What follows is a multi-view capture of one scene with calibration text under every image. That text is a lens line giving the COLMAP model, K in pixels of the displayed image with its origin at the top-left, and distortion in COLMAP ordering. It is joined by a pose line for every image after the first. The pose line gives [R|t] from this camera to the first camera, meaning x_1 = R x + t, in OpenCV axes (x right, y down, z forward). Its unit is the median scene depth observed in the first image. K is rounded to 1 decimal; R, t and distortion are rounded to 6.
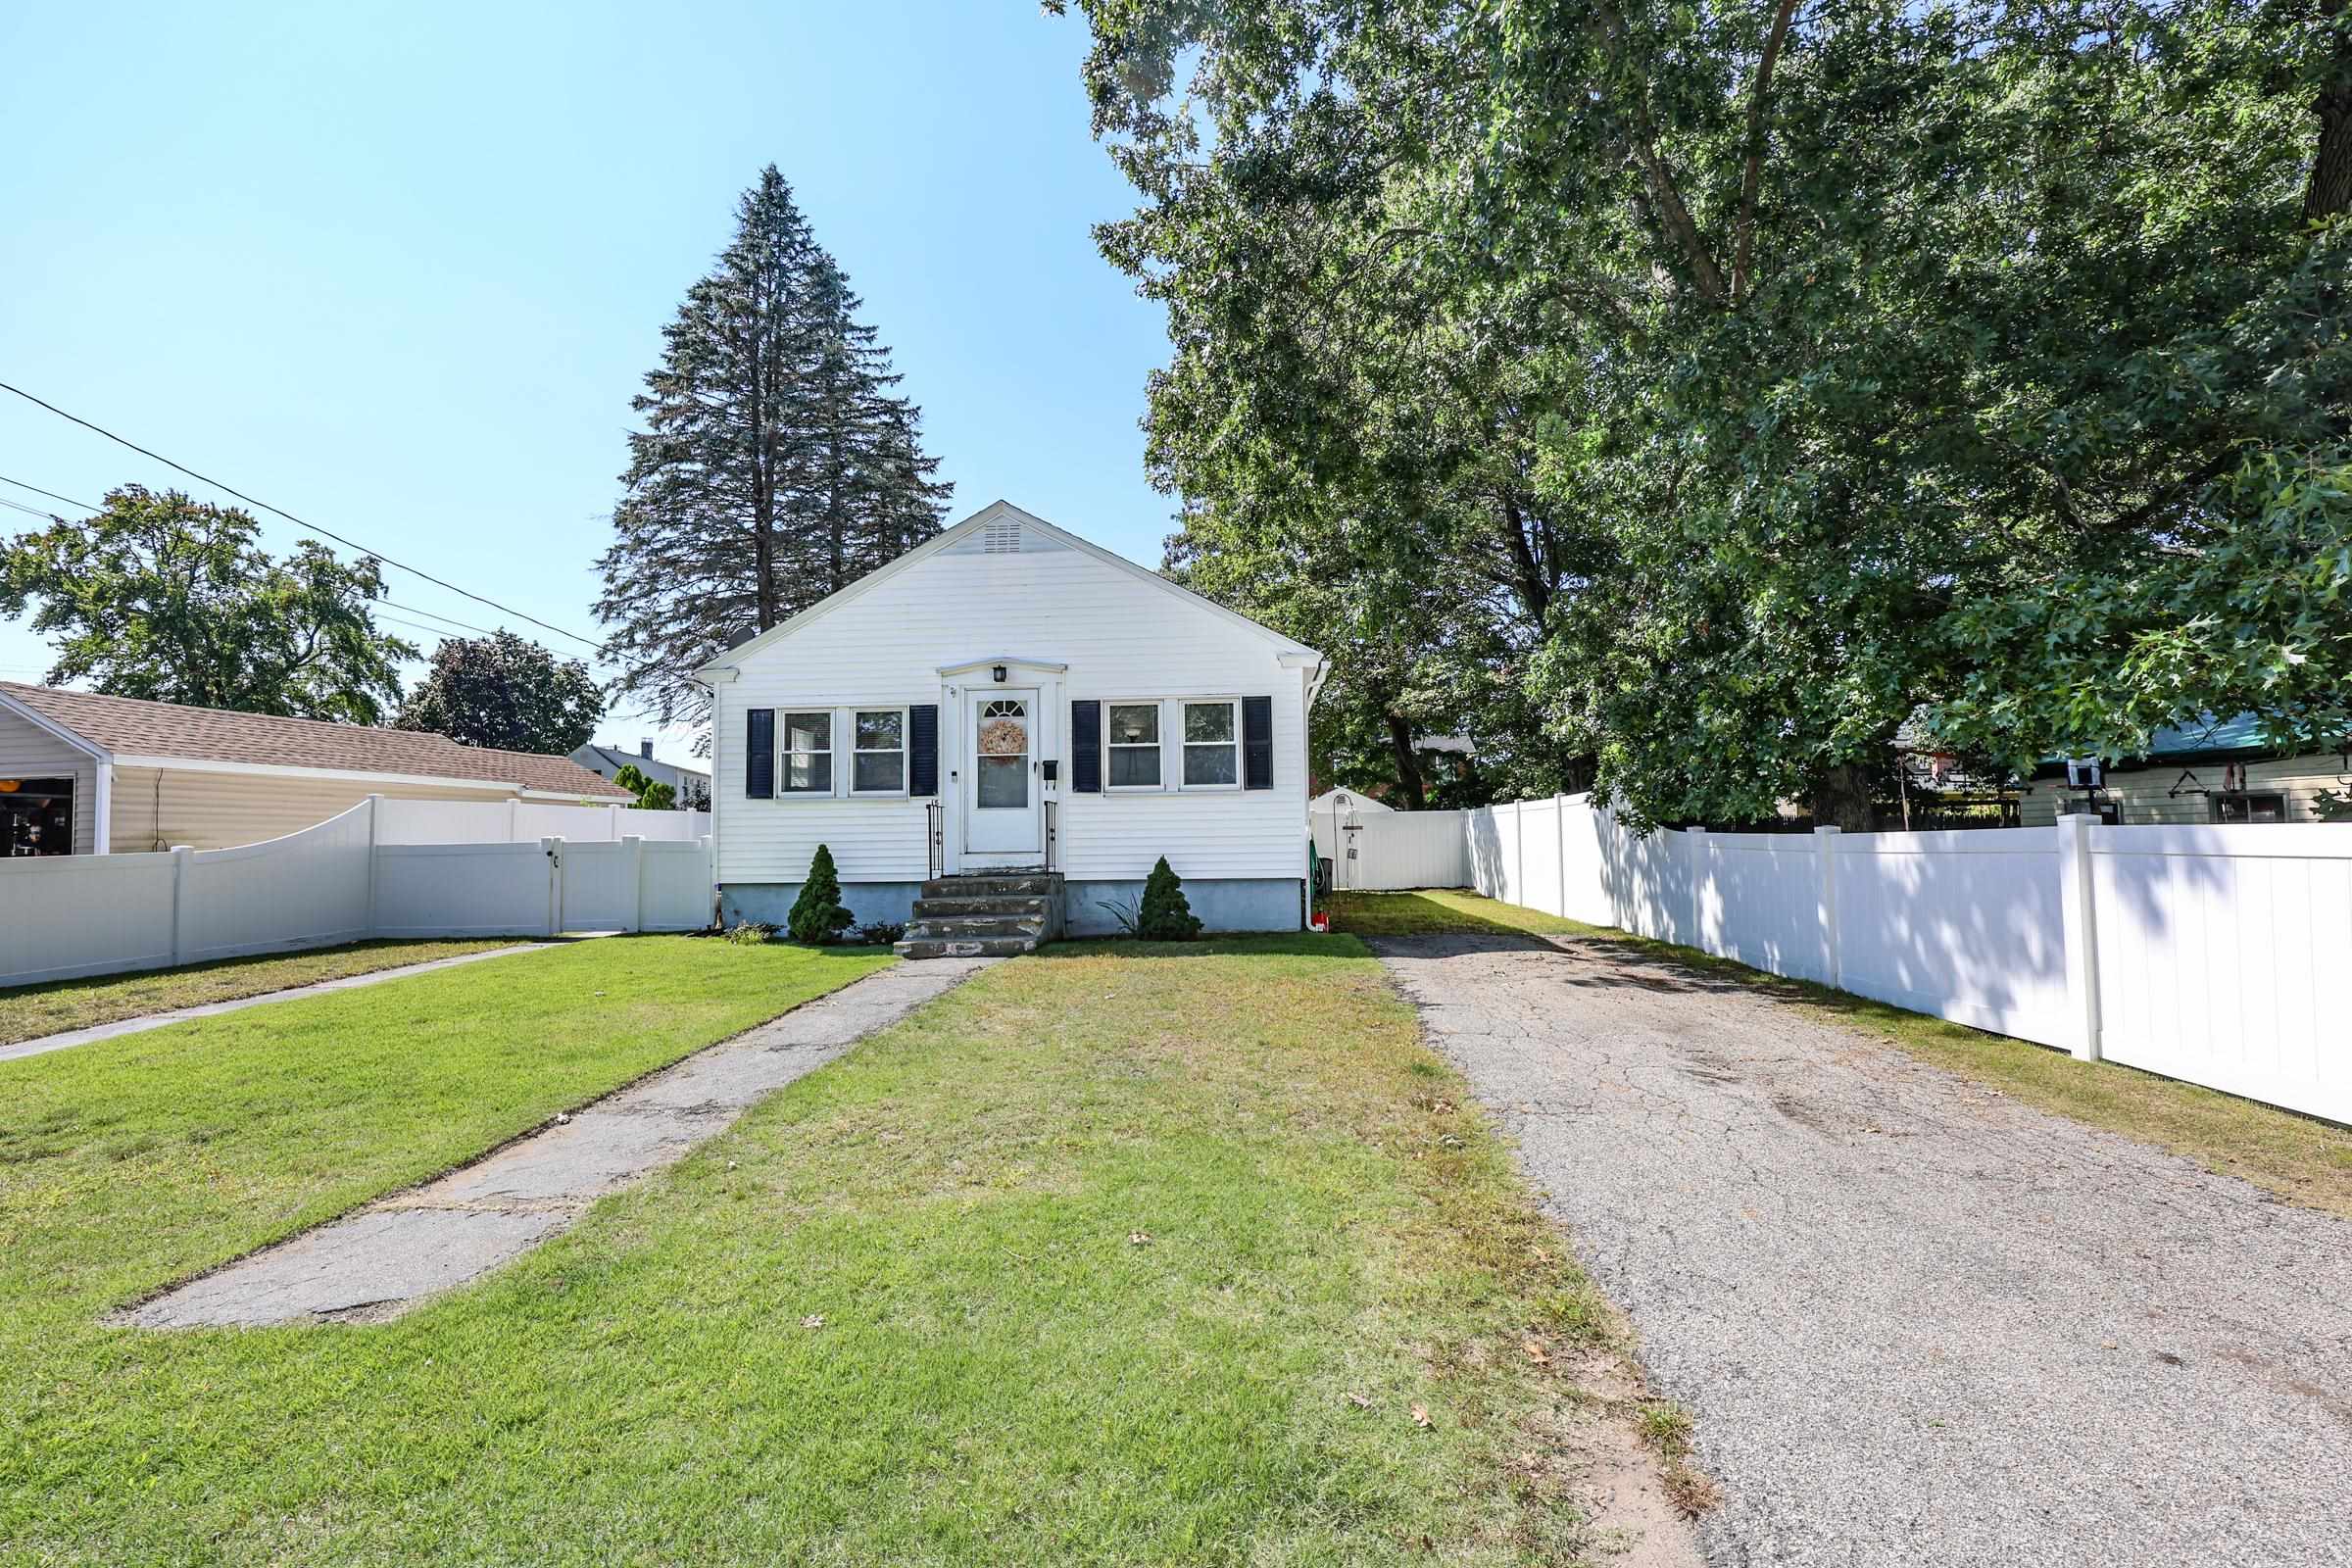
lens RADIAL K [[985.0, 0, 1176.0], [0, 985.0, 784.0], [0, 0, 1]] dist [-0.001023, 0.000188]
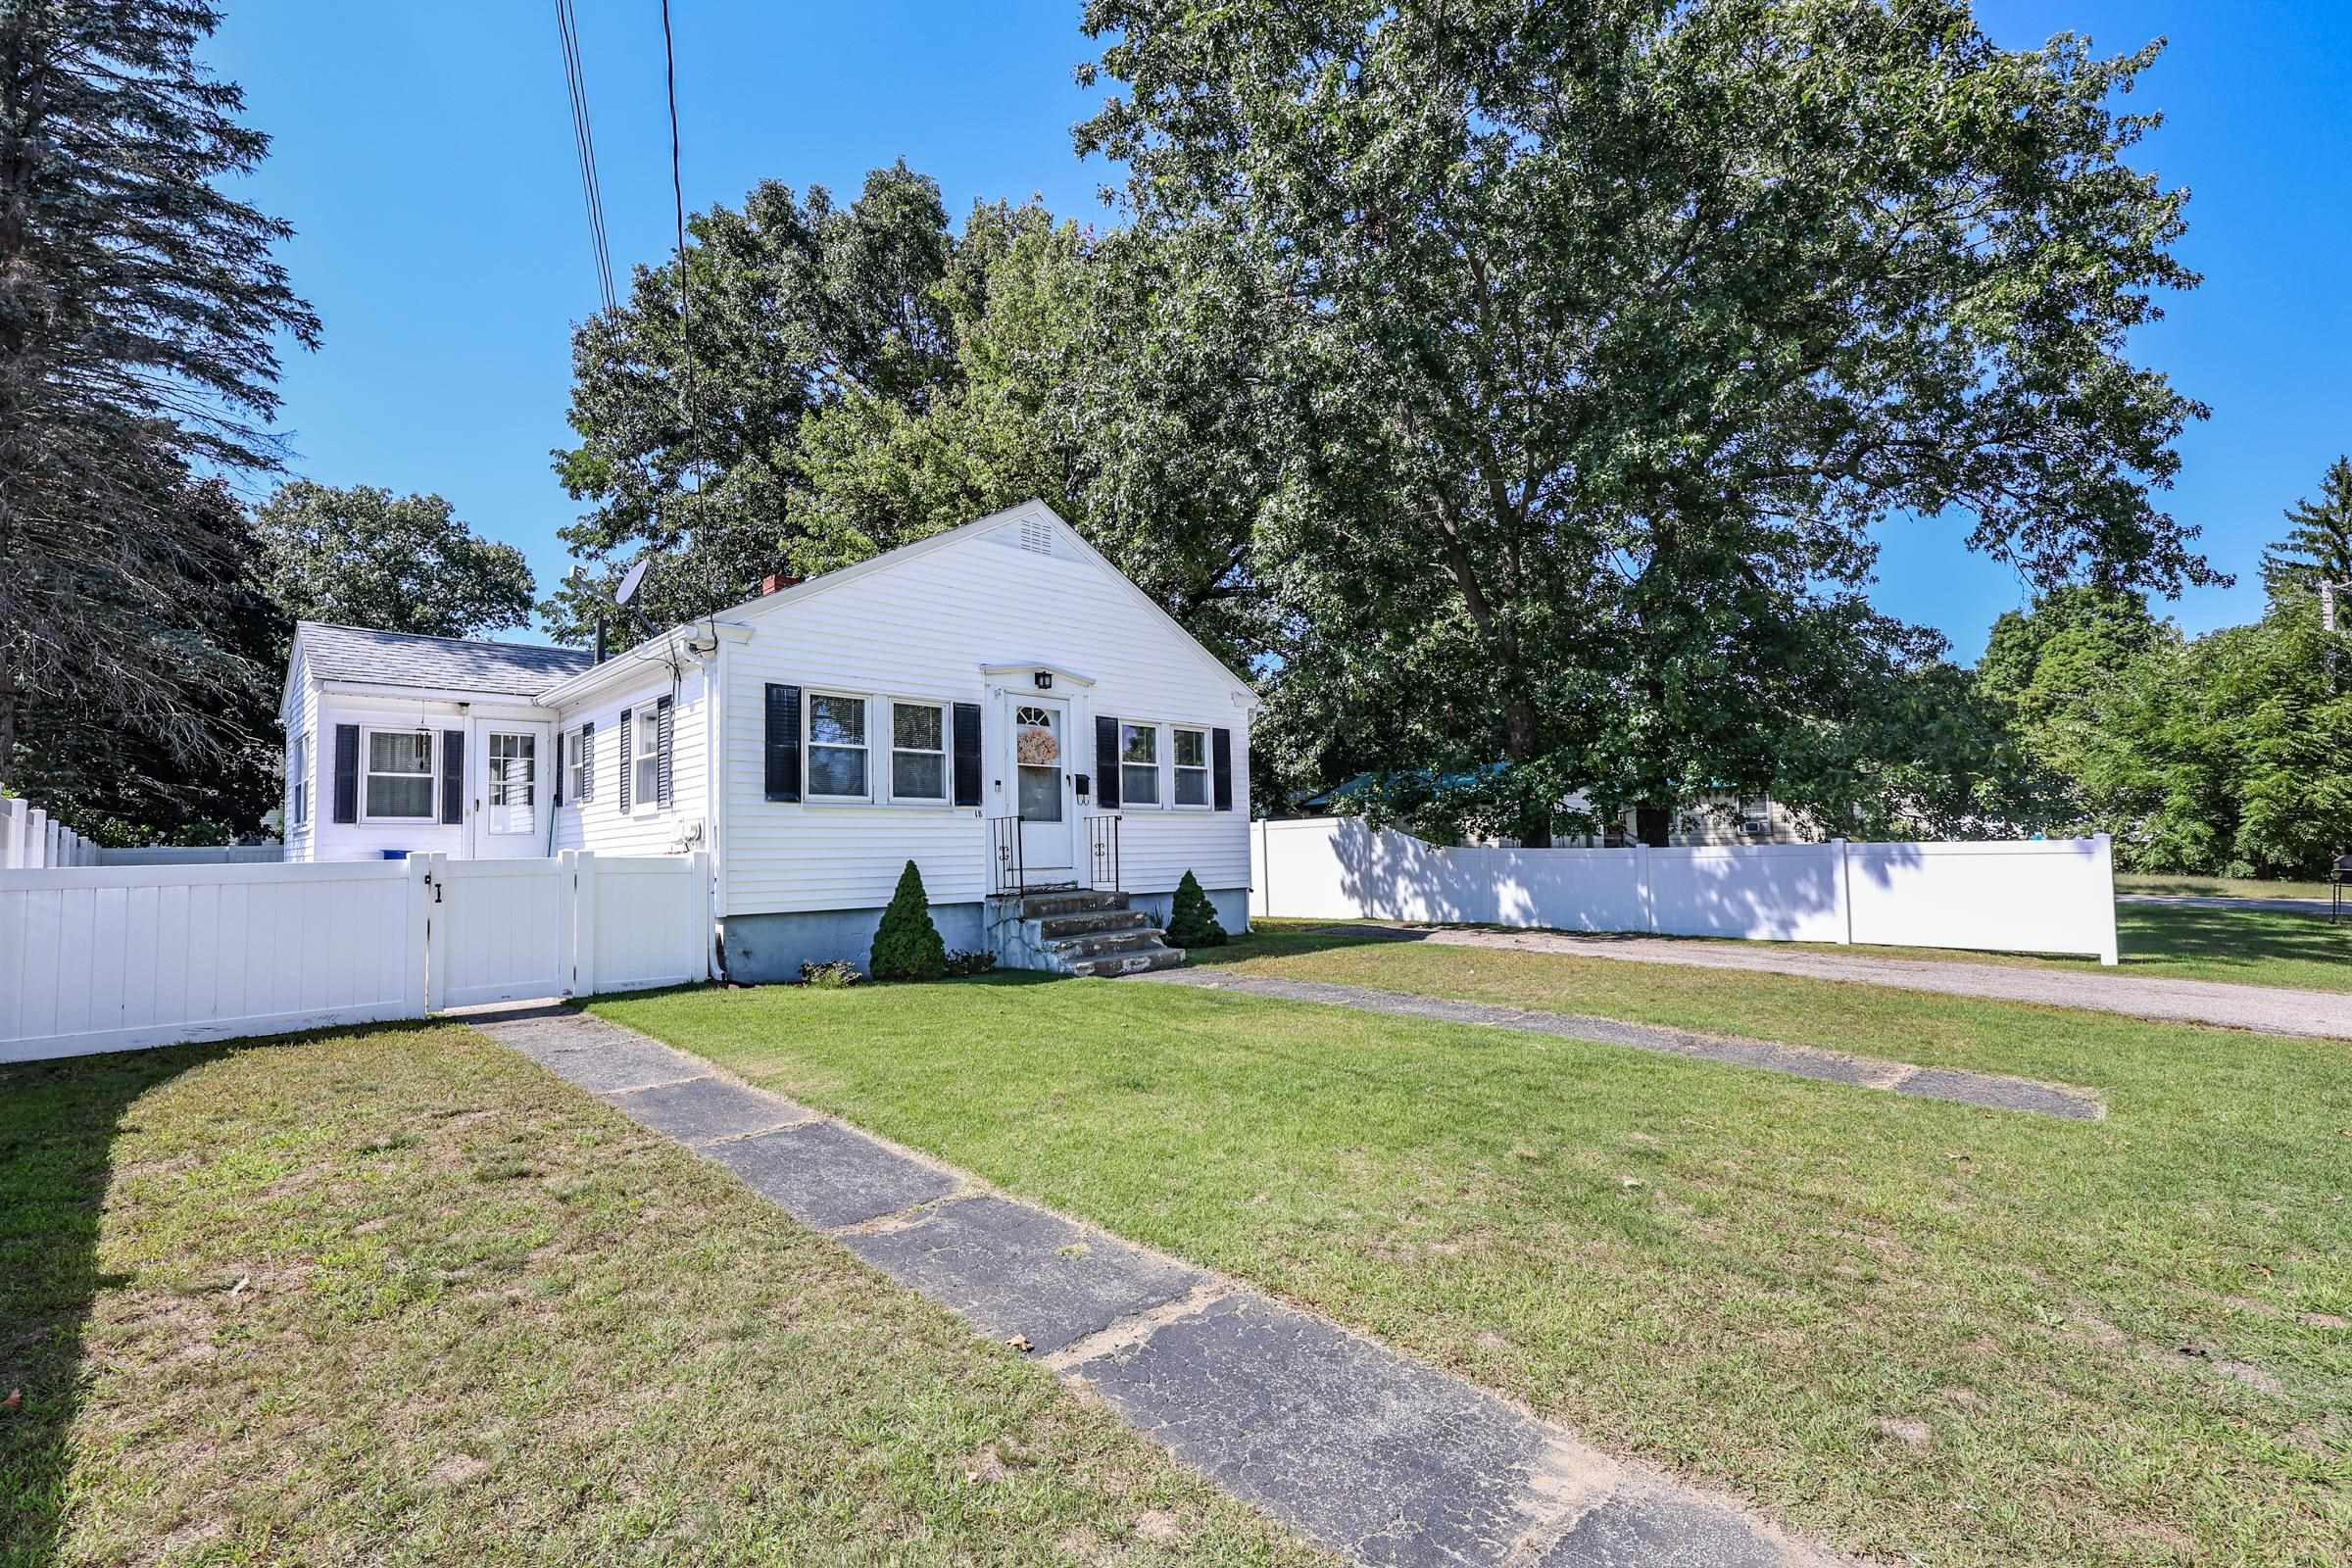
lens RADIAL K [[1051.9, 0, 1164.1], [0, 1051.9, 783.7], [0, 0, 1]] dist [0.001715, -0.000631]
pose [[0.663716, 0.051537, 0.746207, -0.836204], [-0.032514, 0.998668, -0.040054, 0.023958], [-0.747278, 0.002323, 0.664508, 0.236139]]
